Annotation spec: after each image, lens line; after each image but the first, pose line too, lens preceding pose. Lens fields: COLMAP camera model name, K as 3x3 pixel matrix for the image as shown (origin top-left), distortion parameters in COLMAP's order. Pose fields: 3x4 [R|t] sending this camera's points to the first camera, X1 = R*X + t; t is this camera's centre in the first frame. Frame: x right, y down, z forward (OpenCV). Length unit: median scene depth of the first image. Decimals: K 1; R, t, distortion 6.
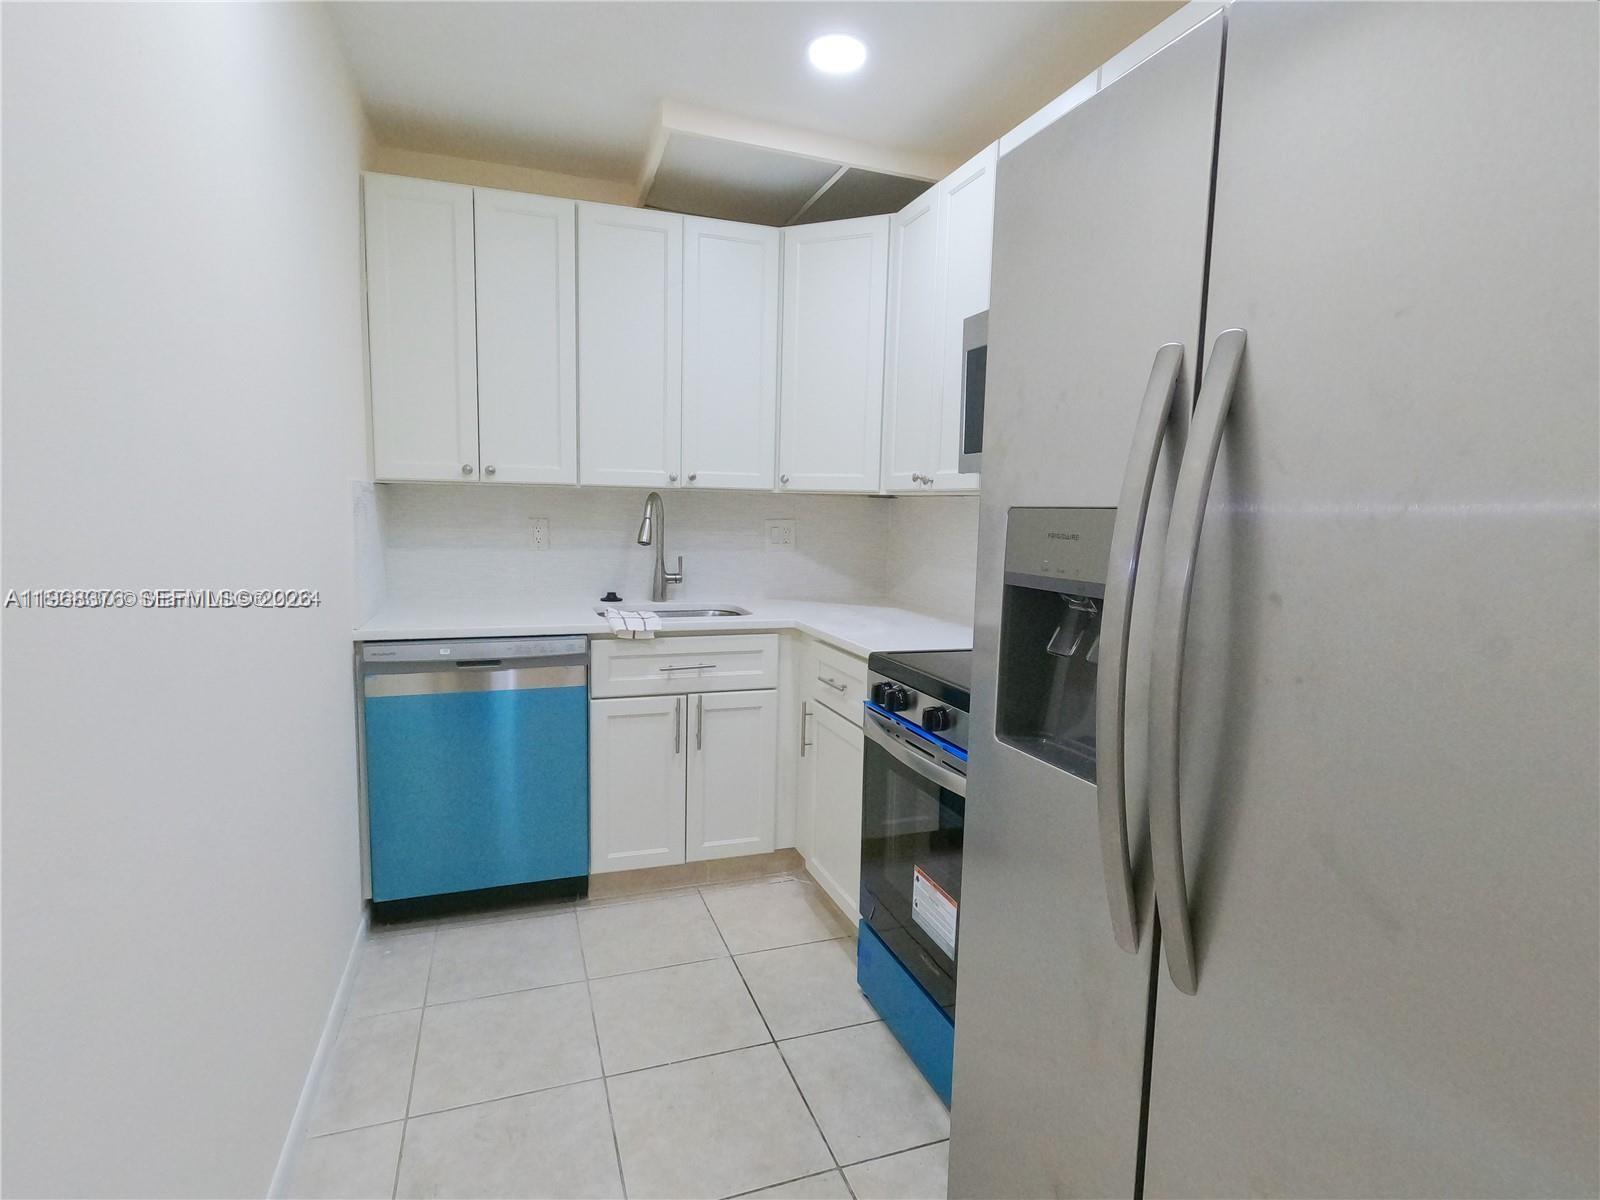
lens RADIAL K [[783.4, 0, 771.2], [0, 783.4, 593.6], [0, 0, 1]] dist [-0.000331, -0.000031]
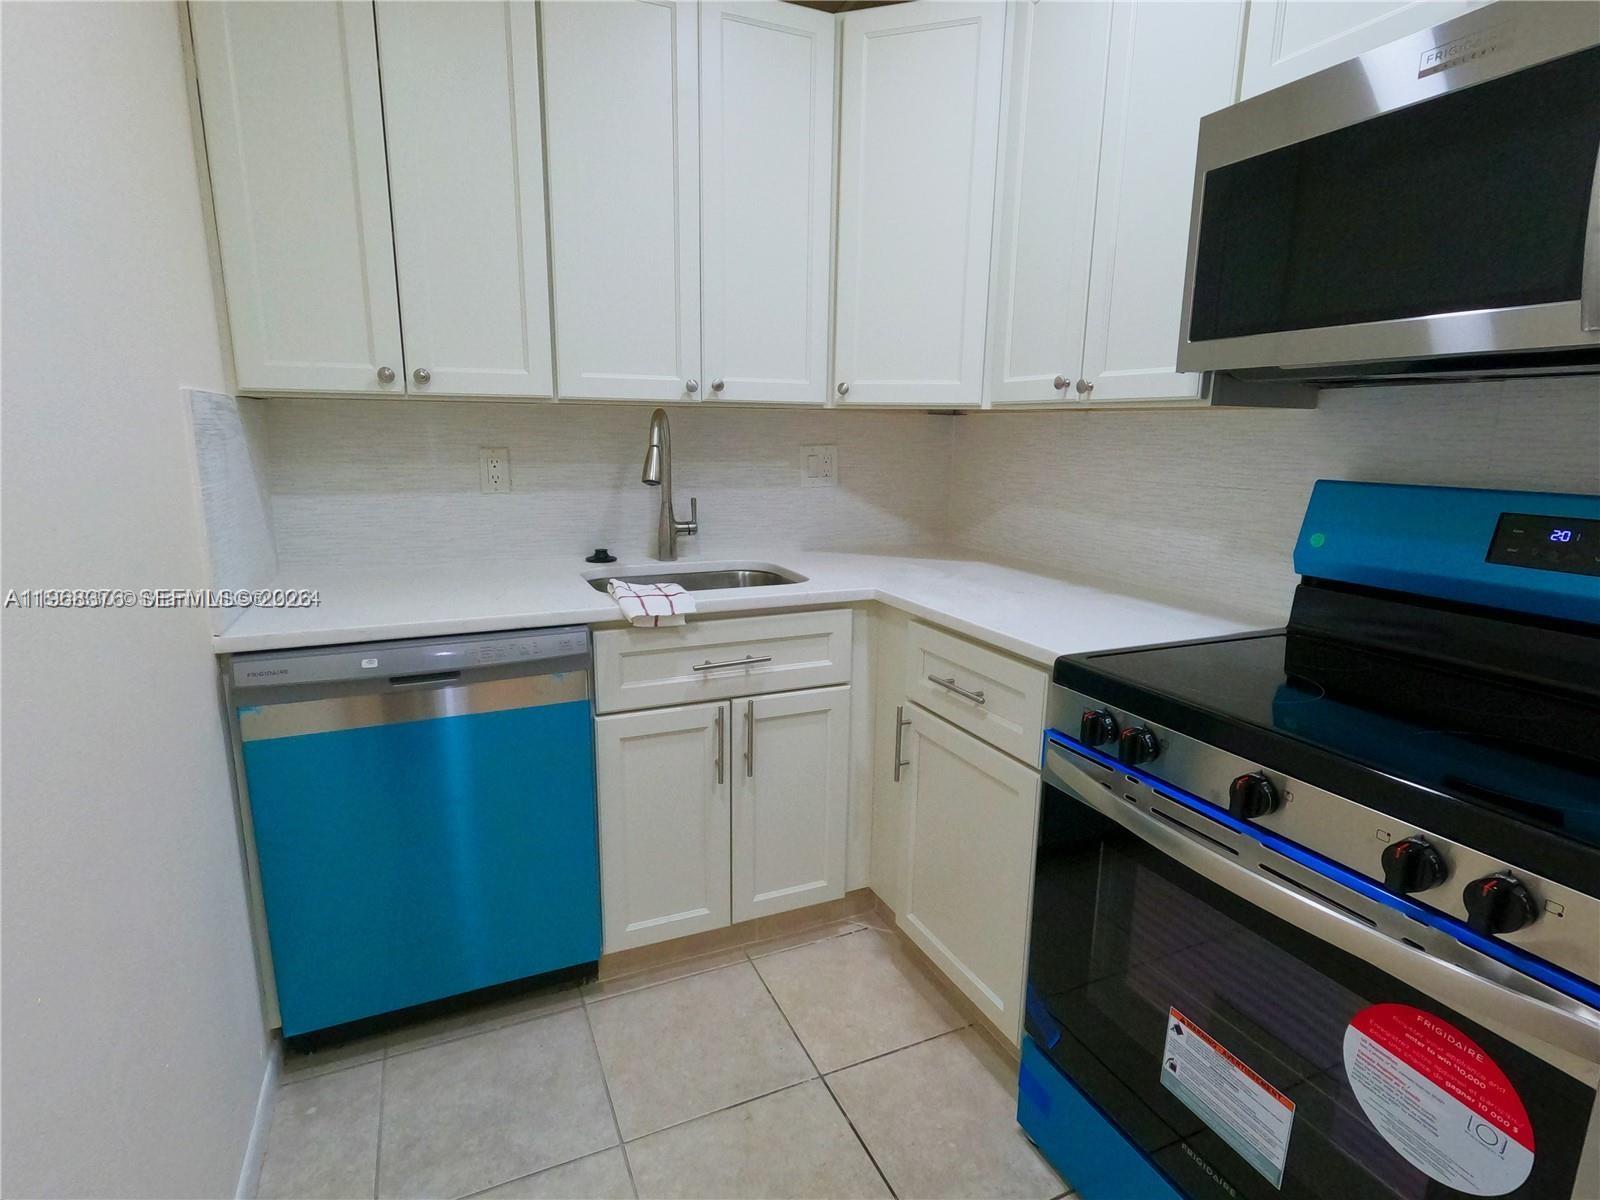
lens RADIAL K [[783.4, 0, 771.2], [0, 783.4, 593.6], [0, 0, 1]] dist [-0.000331, -0.000031]
pose [[0.996537, -0.026452, 0.078832, -0.124931], [0.018553, 0.994885, 0.099297, -0.035842], [-0.081056, -0.097491, 0.991930, 0.310554]]
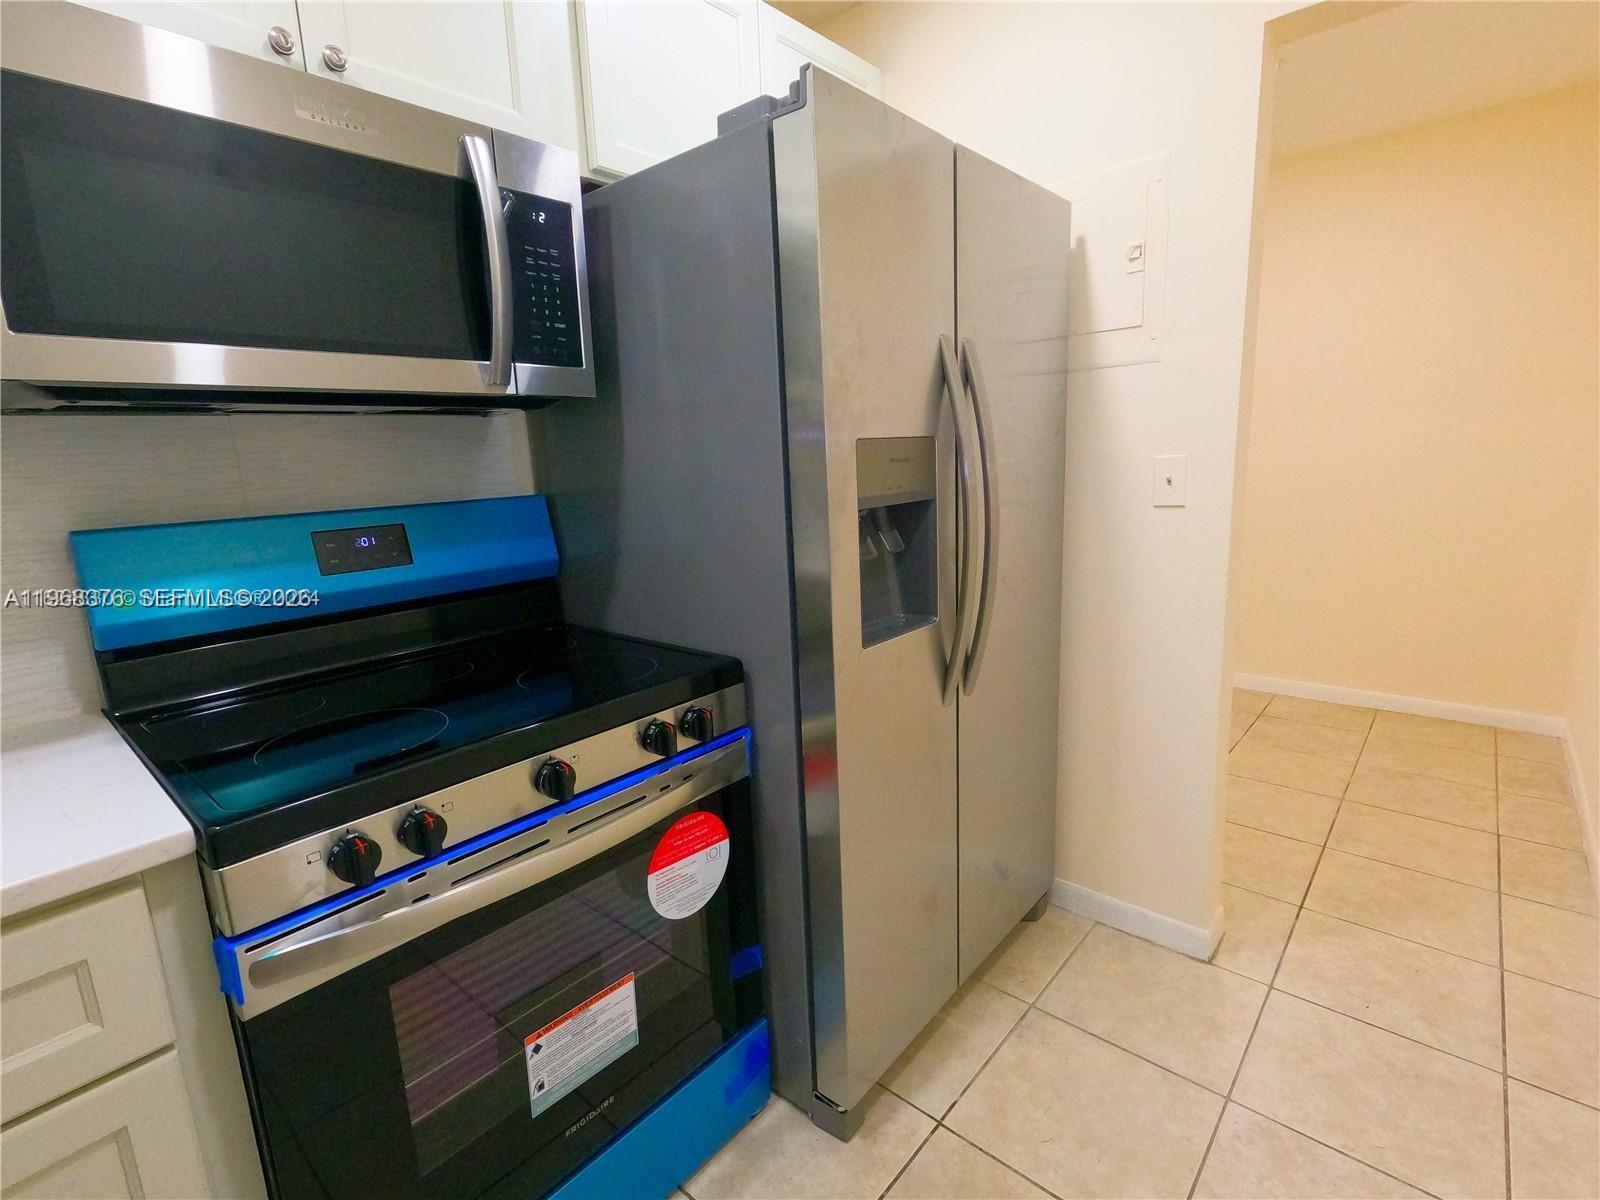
lens RADIAL K [[767.4, 0, 800.9], [0, 767.4, 602.2], [0, 0, 1]] dist [0.000653, 0.000408]
pose [[-0.500962, -0.170725, 0.848463, -0.269402], [0.121670, 0.956722, 0.264347, -0.082279], [-0.856874, 0.235661, -0.458509, 0.720223]]
